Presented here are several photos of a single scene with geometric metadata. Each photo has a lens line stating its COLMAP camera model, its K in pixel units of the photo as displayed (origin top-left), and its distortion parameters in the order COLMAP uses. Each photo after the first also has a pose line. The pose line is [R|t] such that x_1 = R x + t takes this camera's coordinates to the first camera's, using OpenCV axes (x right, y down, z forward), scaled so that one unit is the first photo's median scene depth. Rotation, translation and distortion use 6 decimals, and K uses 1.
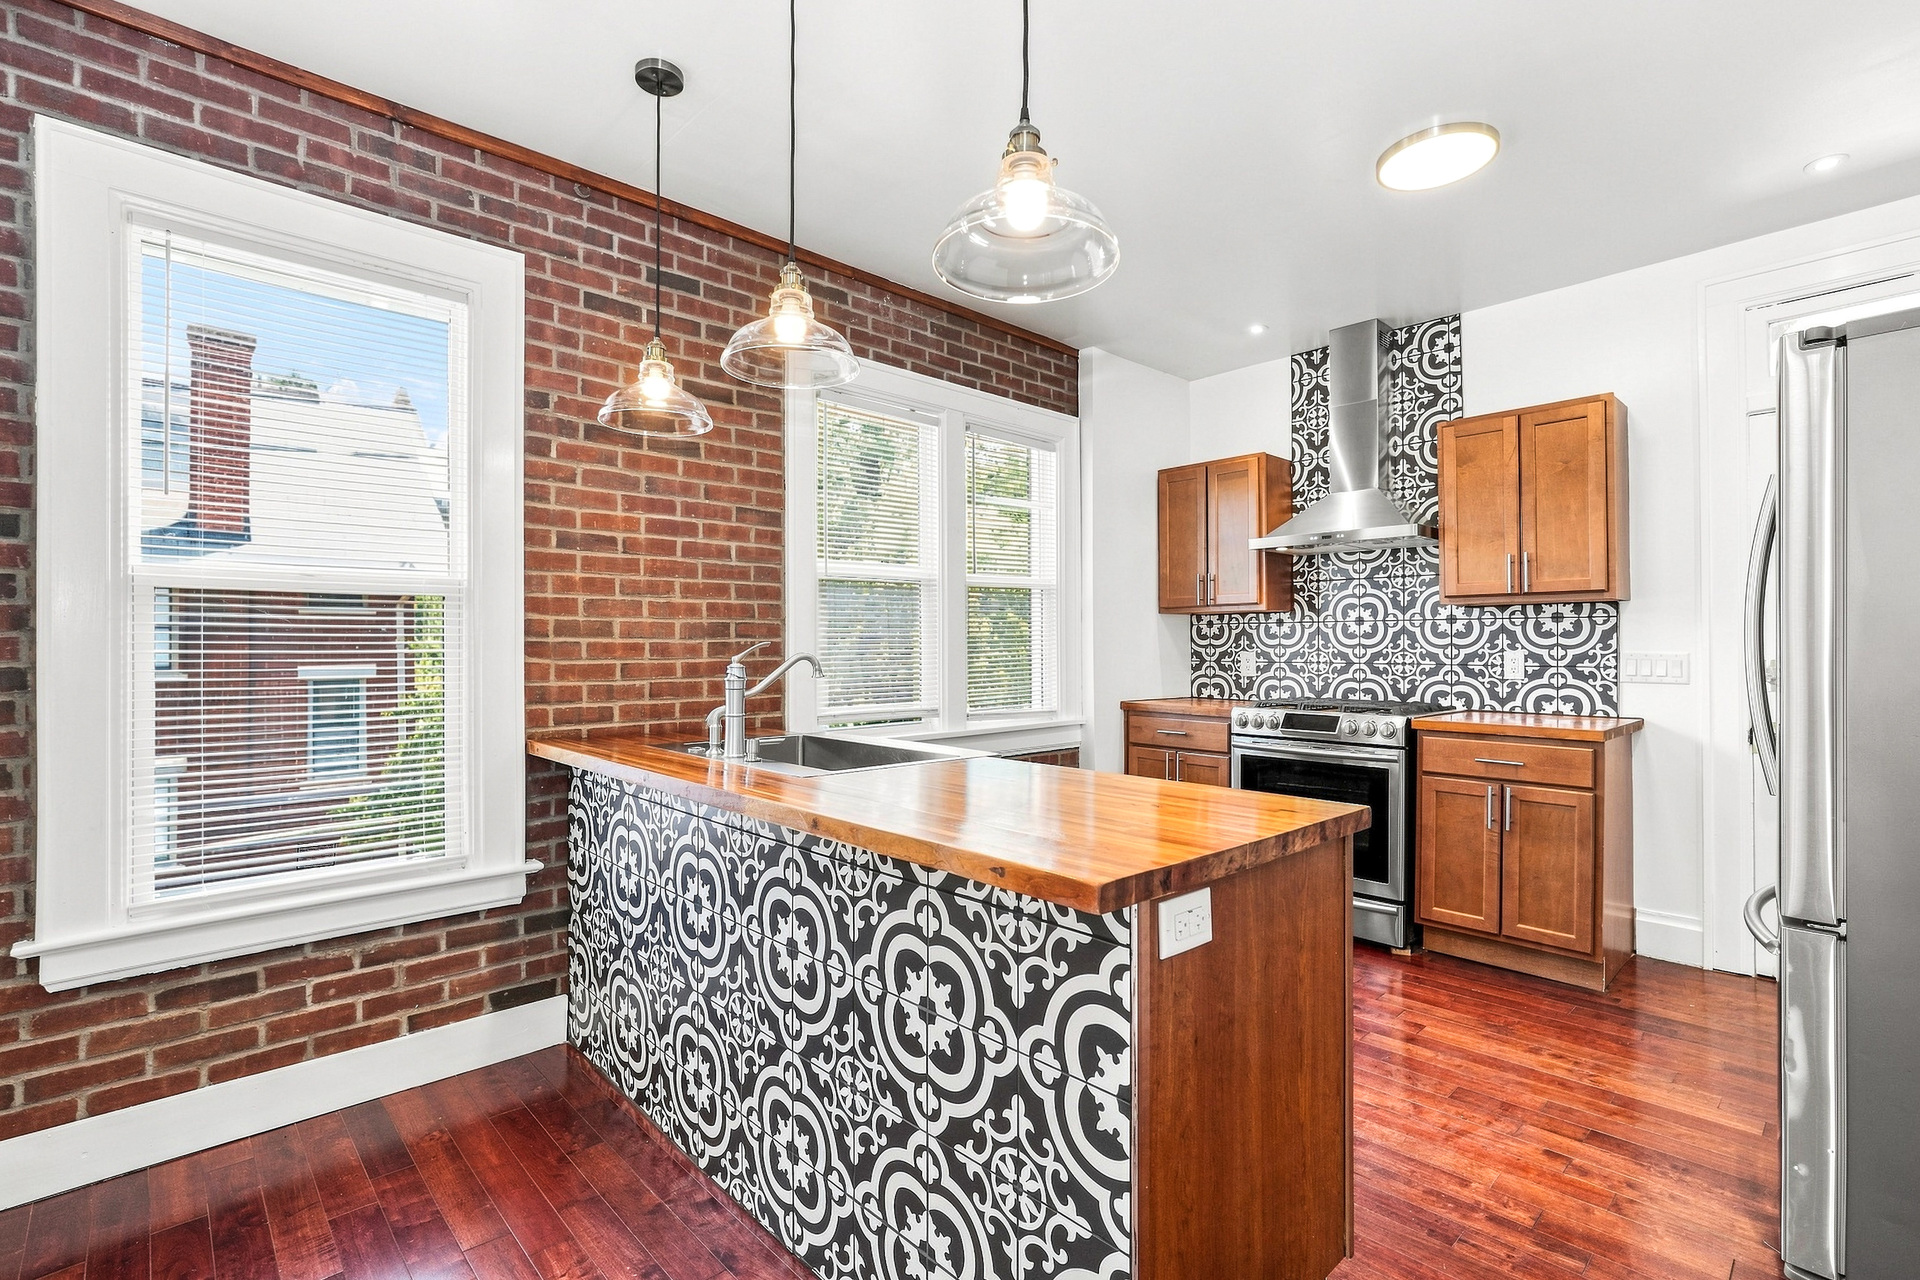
lens RADIAL K [[879.6, 0, 958.3], [0, 879.6, 646.7], [0, 0, 1]] dist [-0.015851, 0.001348]
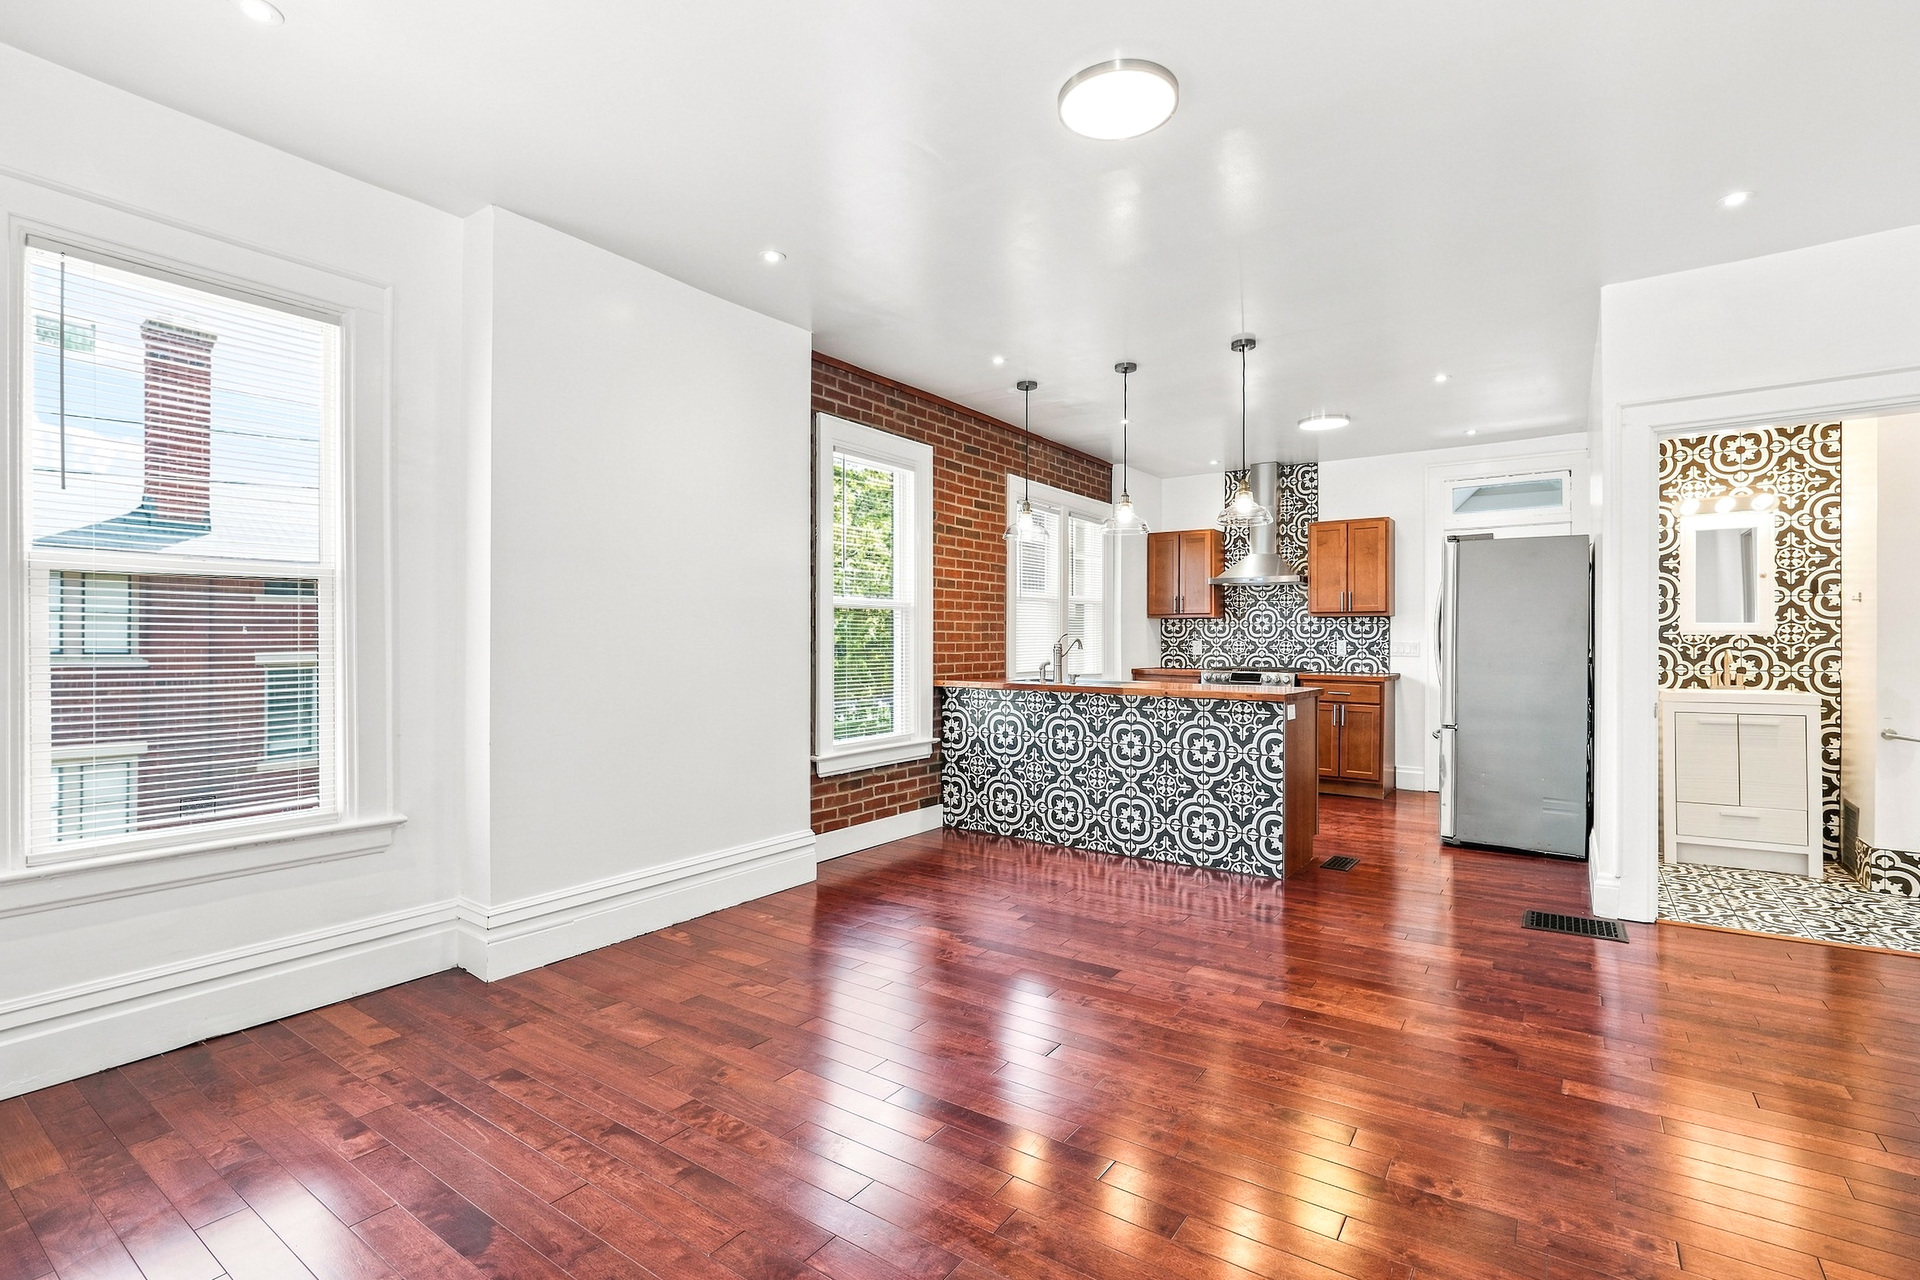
lens RADIAL K [[879.6, 0, 957.2], [0, 879.6, 647.5], [0, 0, 1]] dist [-0.015851, 0.001348]
pose [[0.979697, 0.003885, 0.200447, -0.638350], [-0.005899, 0.999938, 0.009451, 0.007339], [-0.200398, -0.010441, 0.979659, -0.796534]]
